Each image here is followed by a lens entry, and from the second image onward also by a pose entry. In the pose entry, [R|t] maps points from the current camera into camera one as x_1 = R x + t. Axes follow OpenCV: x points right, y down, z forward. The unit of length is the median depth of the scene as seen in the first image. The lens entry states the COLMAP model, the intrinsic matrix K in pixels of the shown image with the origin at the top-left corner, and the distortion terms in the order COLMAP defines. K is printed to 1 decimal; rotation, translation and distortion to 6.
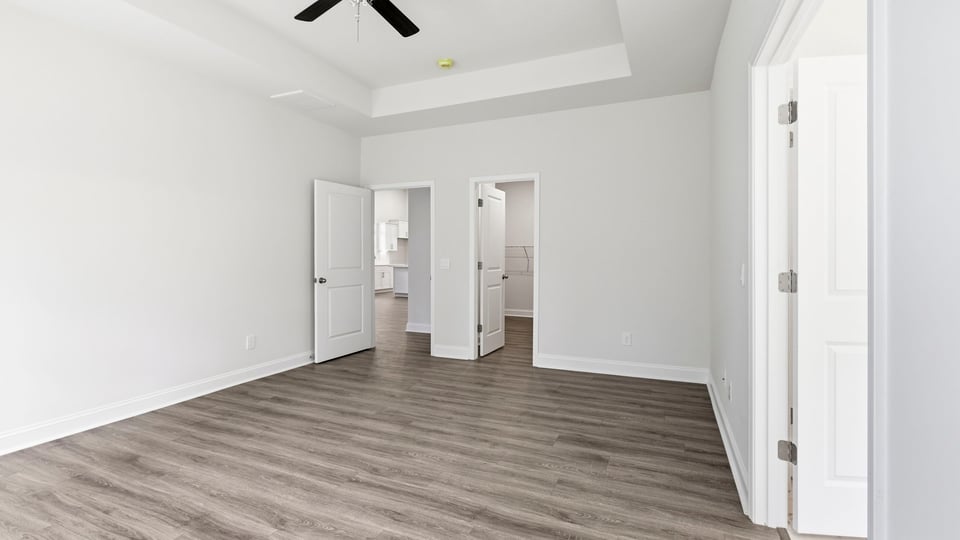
lens RADIAL K [[437.0, 0, 473.7], [0, 437.0, 261.4], [0, 0, 1]] dist [-0.012061, 0.000674]
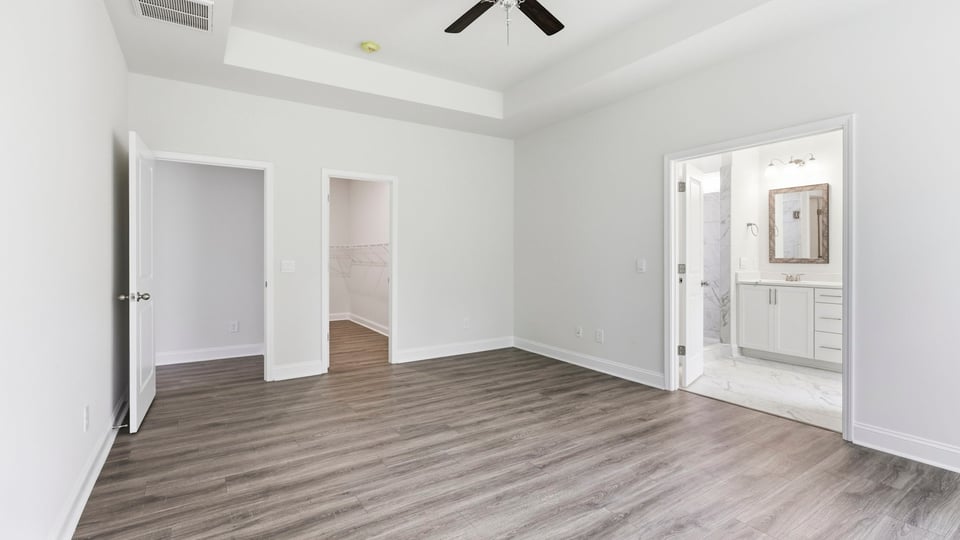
lens RADIAL K [[437.0, 0, 480.7], [0, 437.0, 265.9], [0, 0, 1]] dist [-0.012061, 0.000674]
pose [[0.545924, -0.021716, 0.837554, -0.976821], [0.011598, 0.999764, 0.018362, -0.010838], [-0.837755, -0.000310, 0.546047, 0.421571]]
